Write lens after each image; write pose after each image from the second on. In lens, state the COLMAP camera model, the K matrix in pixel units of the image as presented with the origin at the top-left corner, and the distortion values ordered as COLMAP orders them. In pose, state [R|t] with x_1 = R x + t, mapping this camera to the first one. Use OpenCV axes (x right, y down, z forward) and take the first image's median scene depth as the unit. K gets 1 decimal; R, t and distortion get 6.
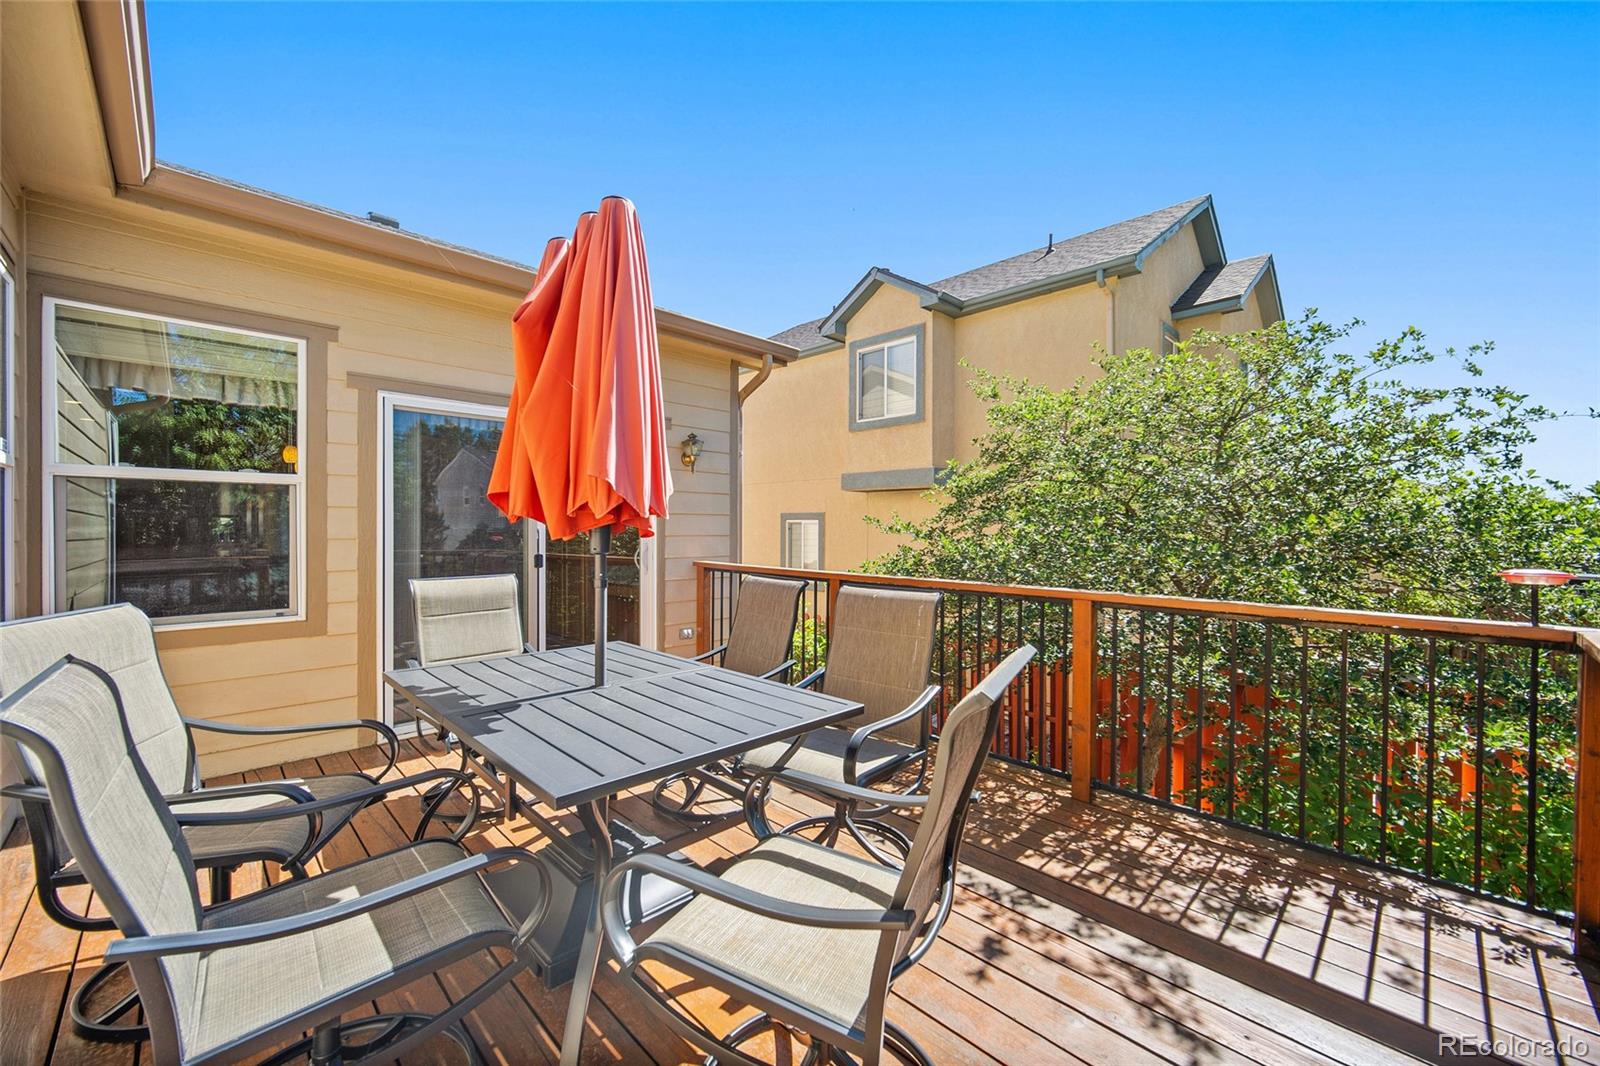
lens RADIAL K [[630.0, 0, 801.7], [0, 630.0, 531.2], [0, 0, 1]] dist [-0.003303, 0.000984]
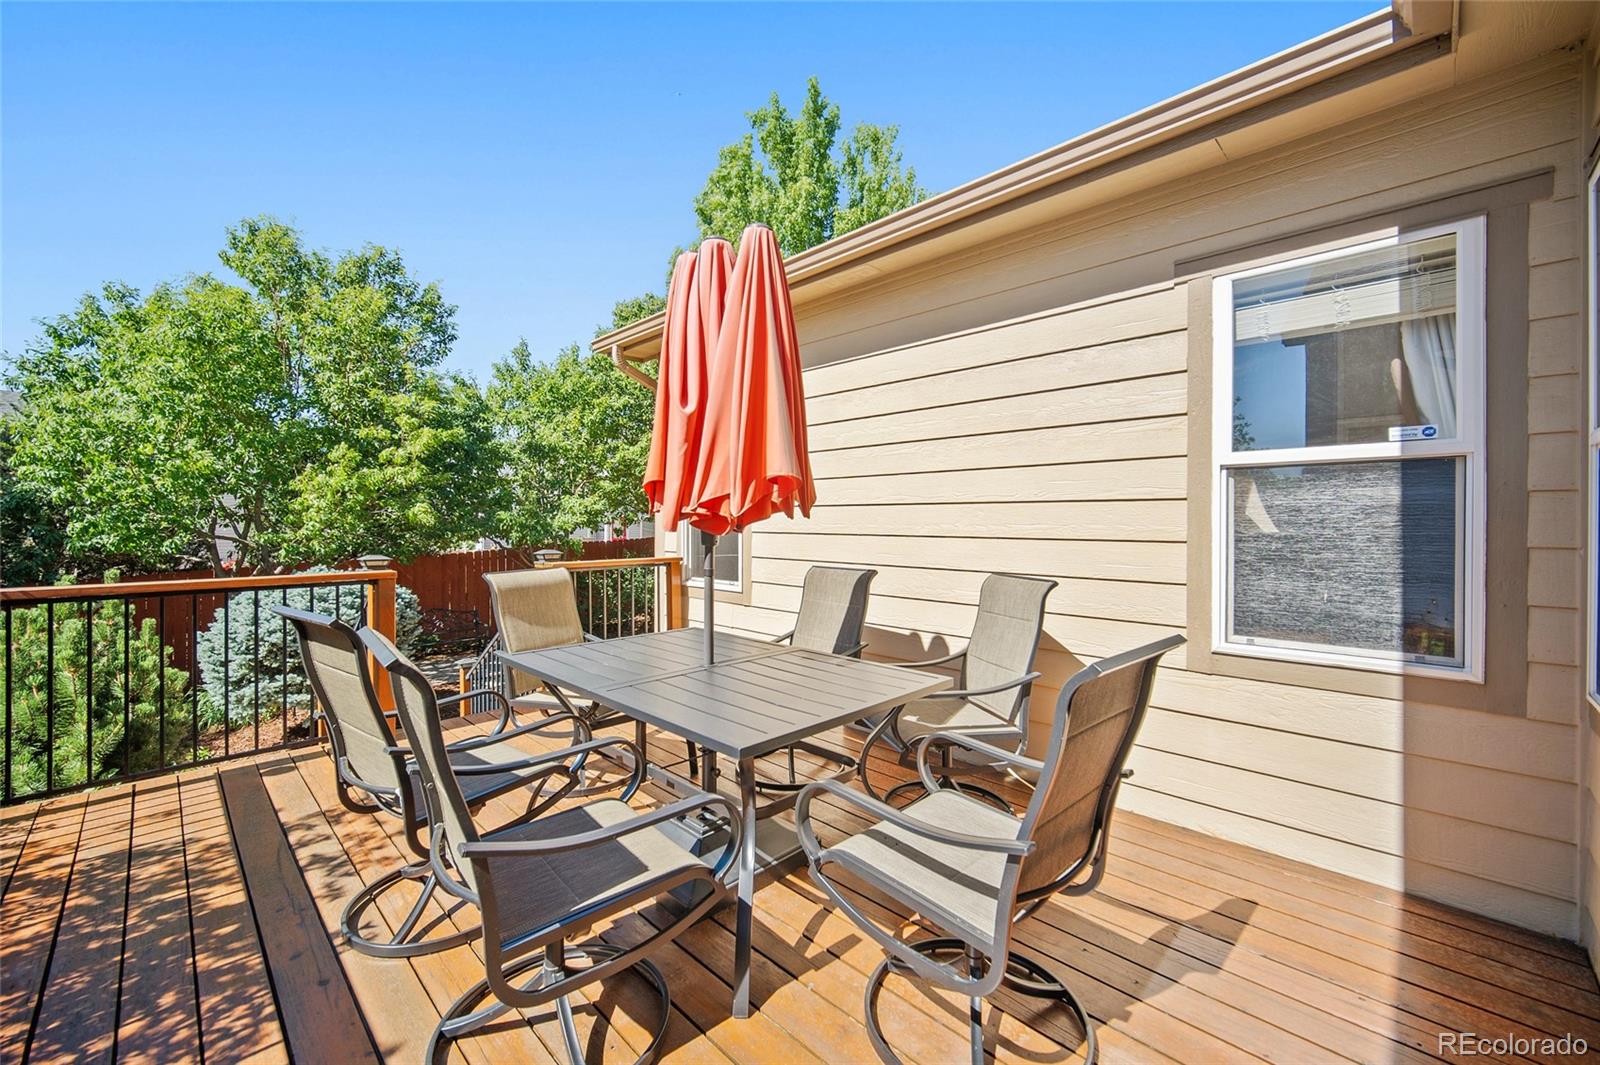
lens RADIAL K [[630.0, 0, 805.7], [0, 630.0, 527.0], [0, 0, 1]] dist [-0.003303, 0.000984]
pose [[-0.999472, -0.016932, -0.027716, -0.477033], [-0.016851, 0.999853, -0.003174, -0.014086], [0.027766, -0.002706, -0.999611, 2.217457]]
